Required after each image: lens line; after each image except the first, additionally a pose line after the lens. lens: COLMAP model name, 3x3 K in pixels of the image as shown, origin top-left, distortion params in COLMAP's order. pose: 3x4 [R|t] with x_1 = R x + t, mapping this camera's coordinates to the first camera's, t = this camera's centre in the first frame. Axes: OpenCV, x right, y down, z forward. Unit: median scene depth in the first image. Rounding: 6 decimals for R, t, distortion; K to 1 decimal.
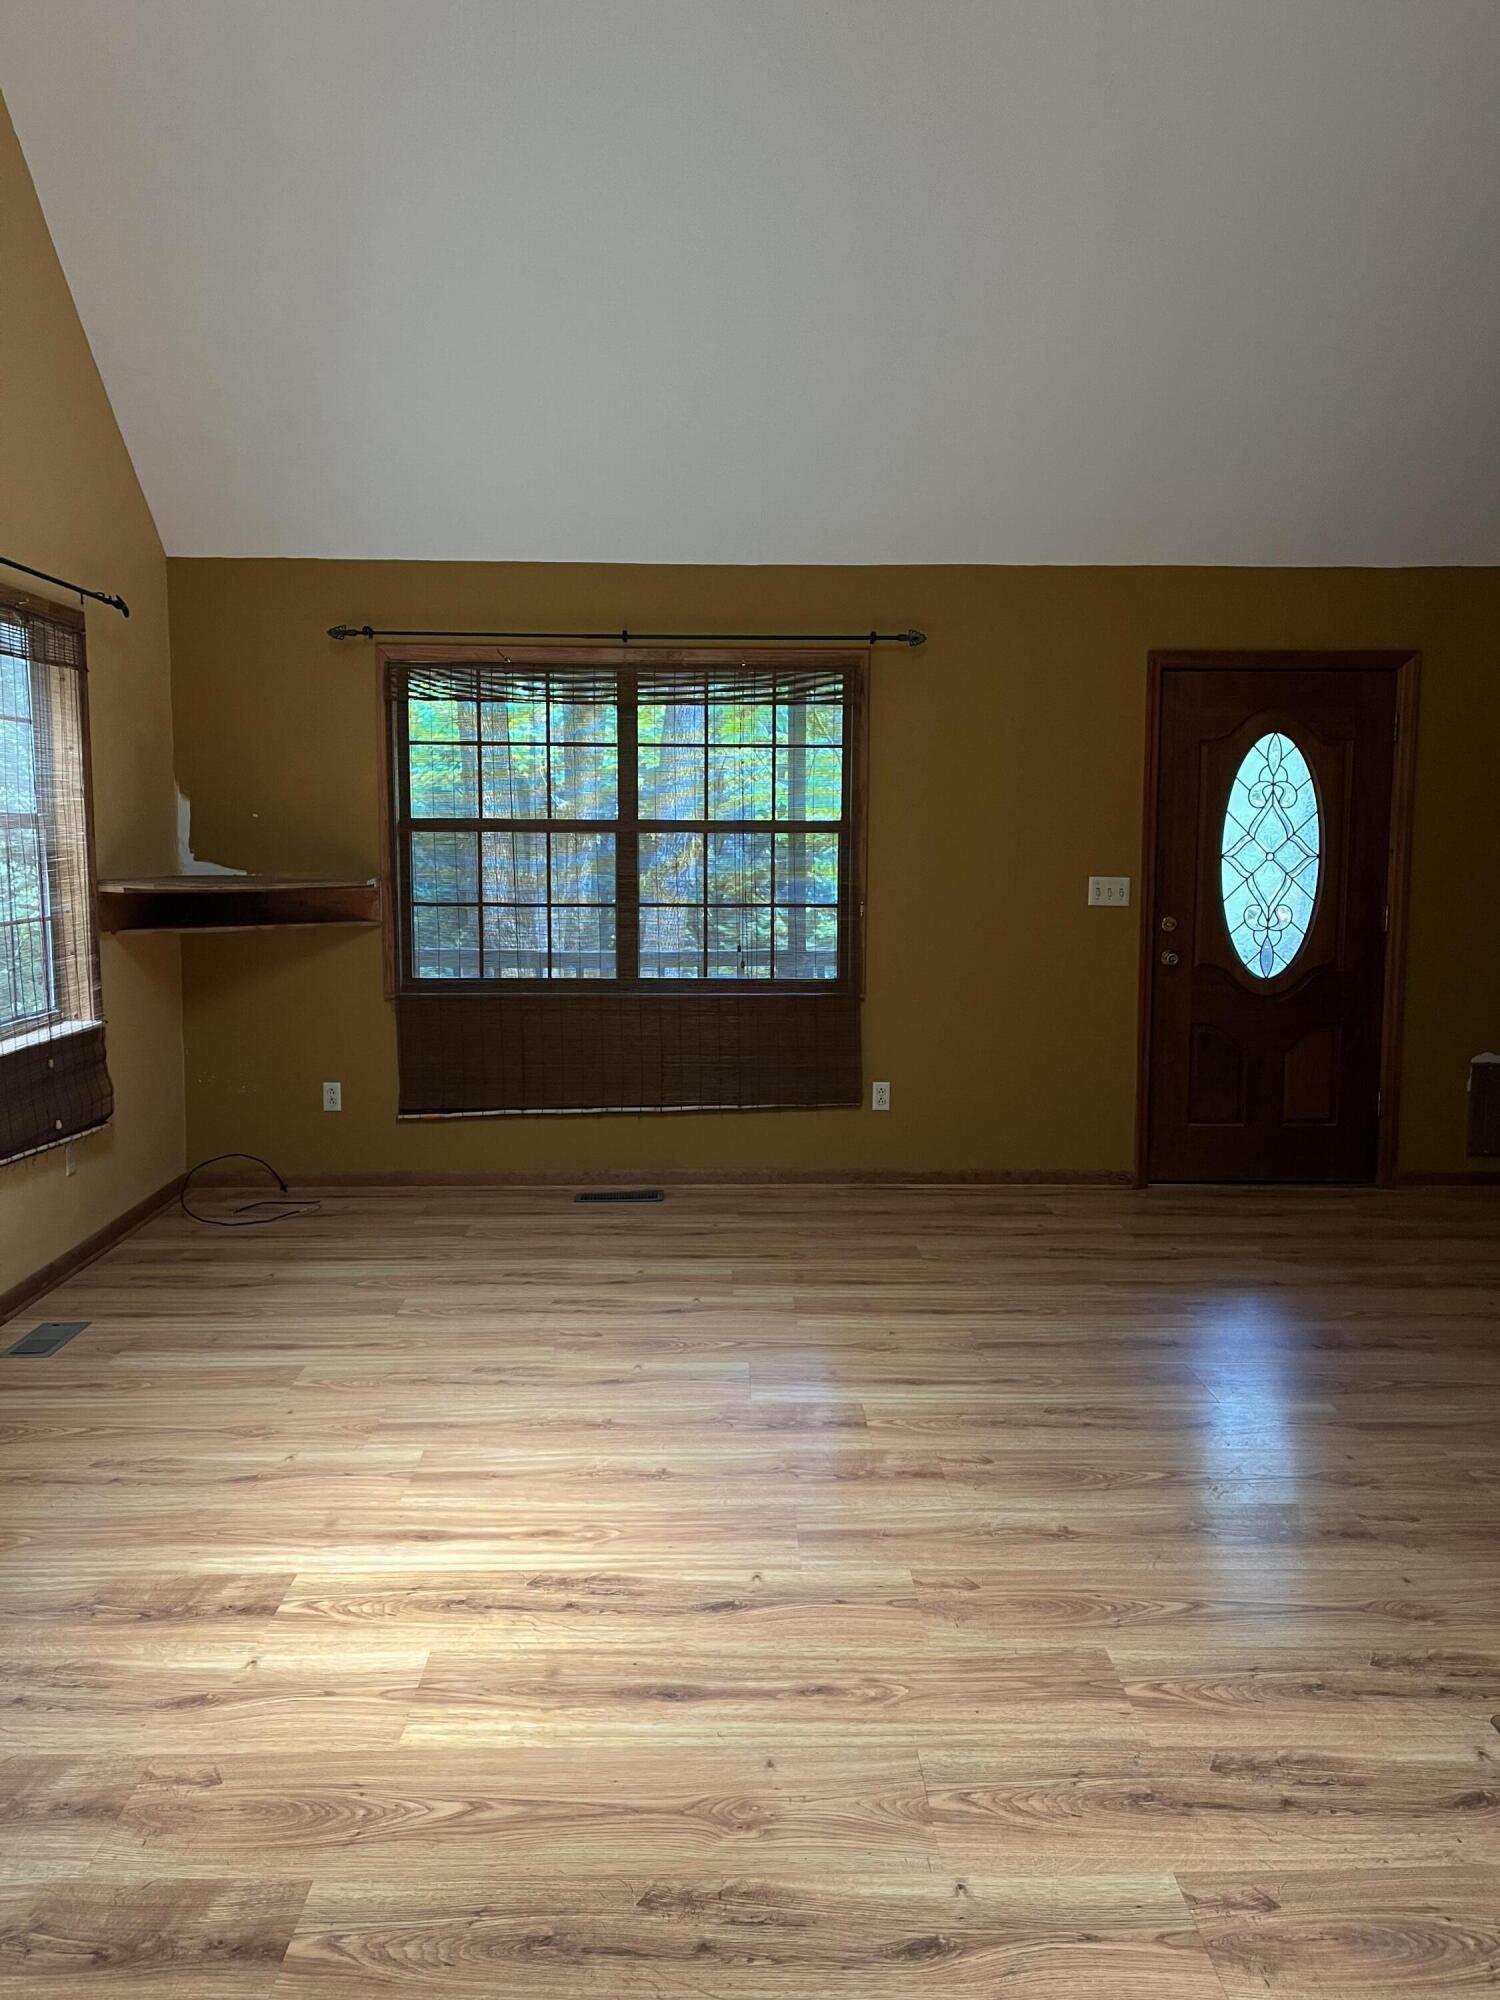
lens RADIAL K [[1527.5, 0, 758.3], [0, 1527.5, 1007.5], [0, 0, 1]] dist [0.059641, -0.097555]
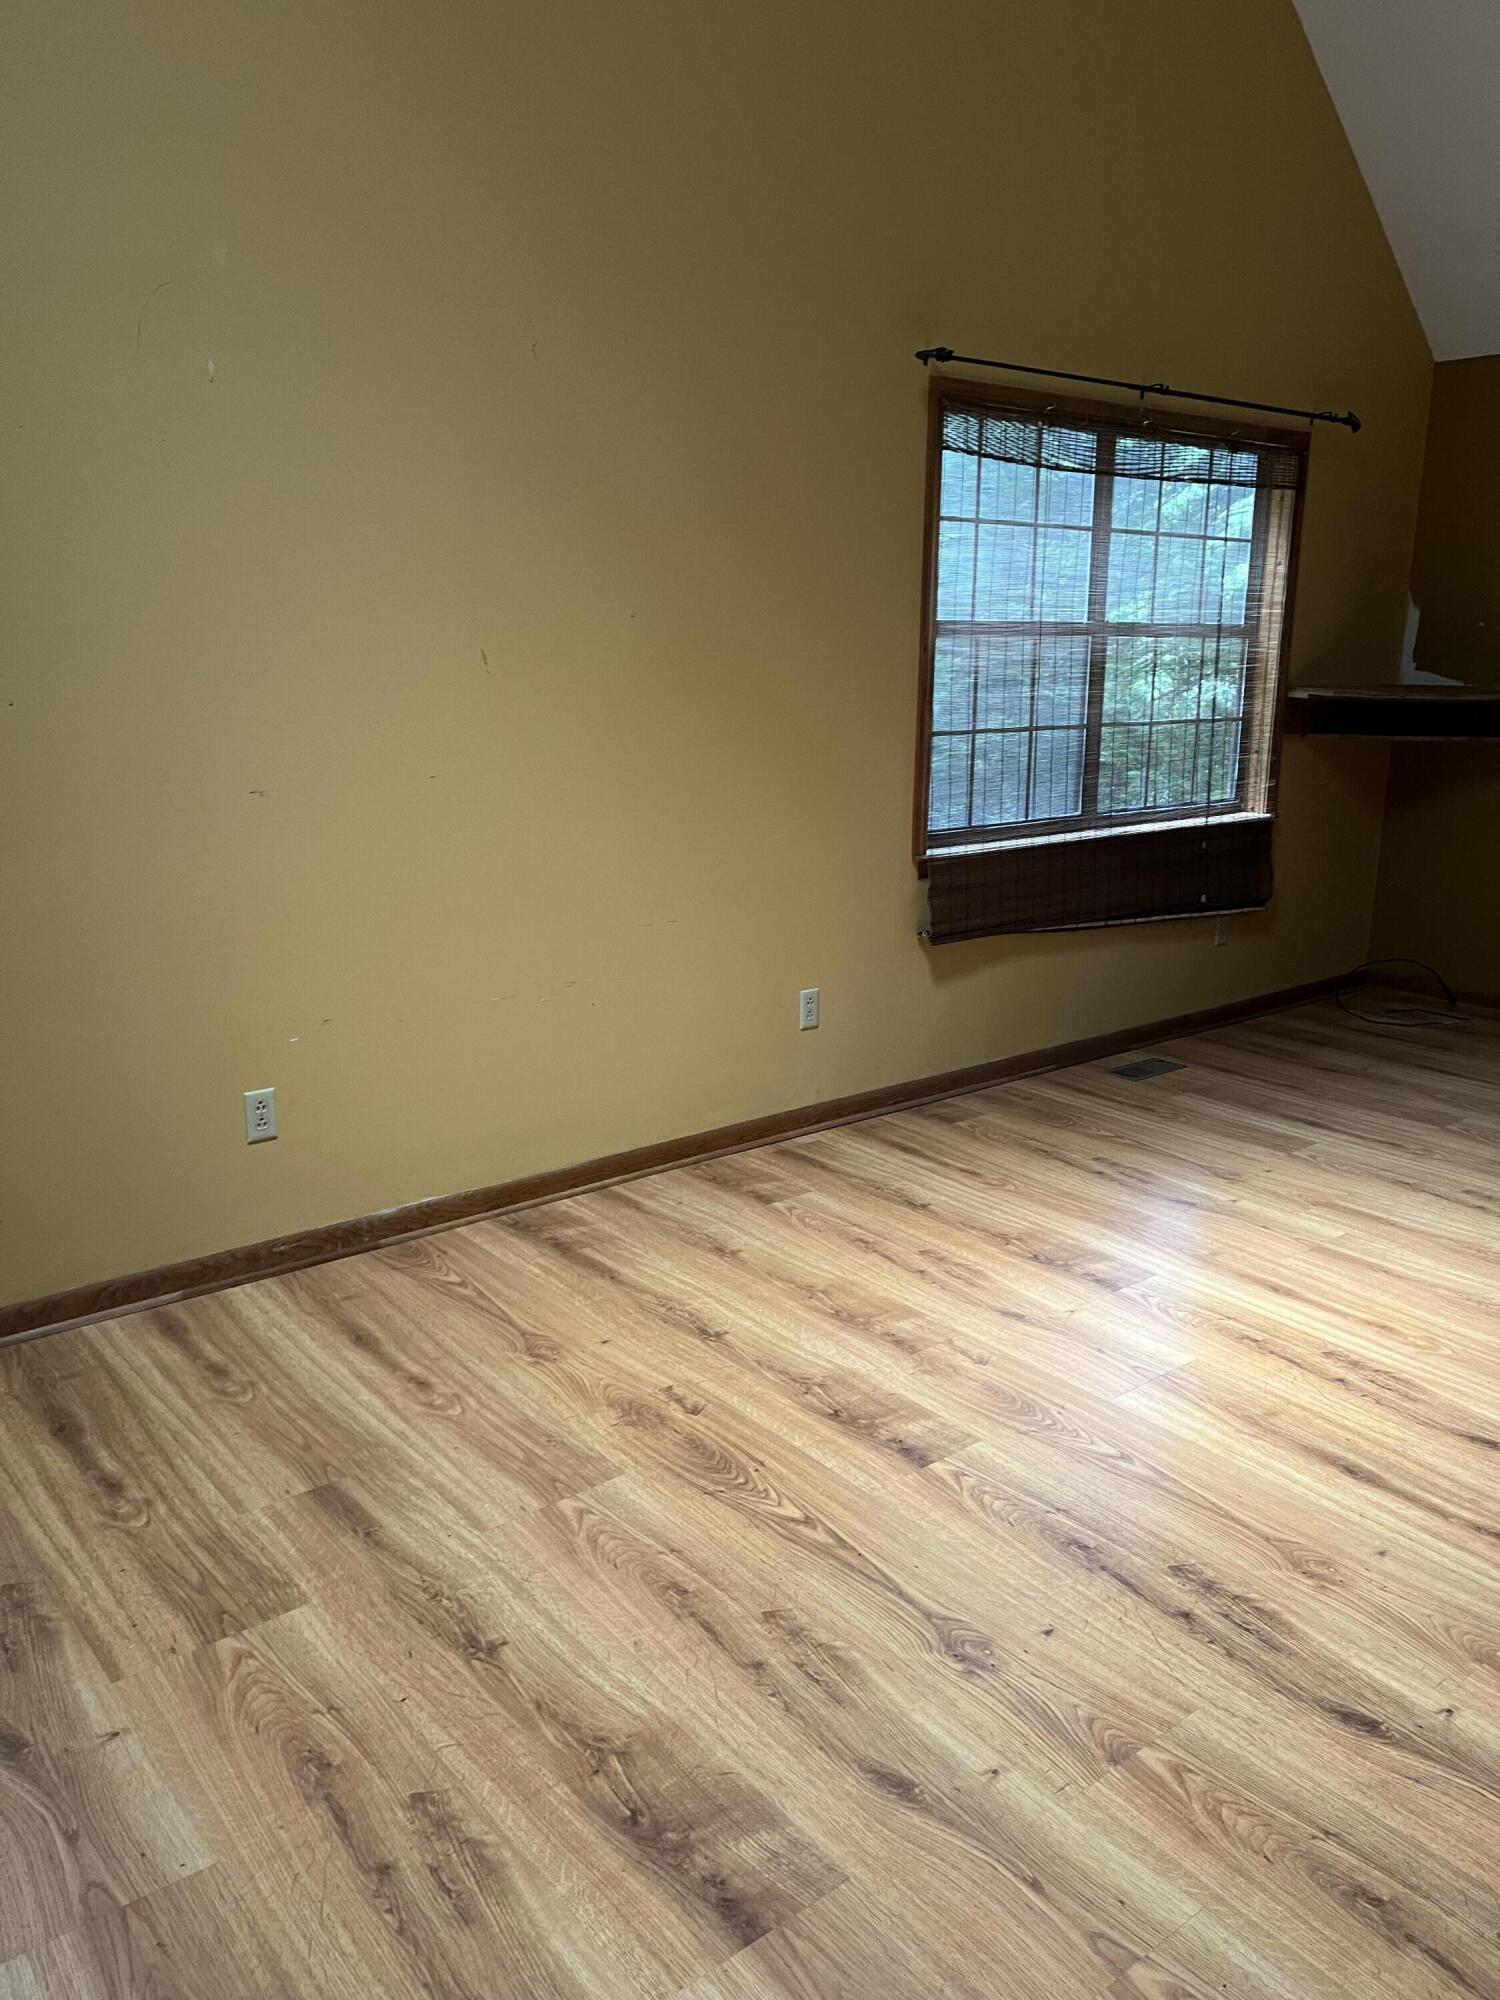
lens RADIAL K [[1556.5, 0, 768.5], [0, 1556.5, 980.9], [0, 0, 1]] dist [0.067867, -0.044463]
pose [[0.615774, 0.181030, -0.766844, 0.383122], [-0.103042, 0.983392, 0.149408, -0.007365], [0.781156, -0.012985, 0.624201, 0.005370]]
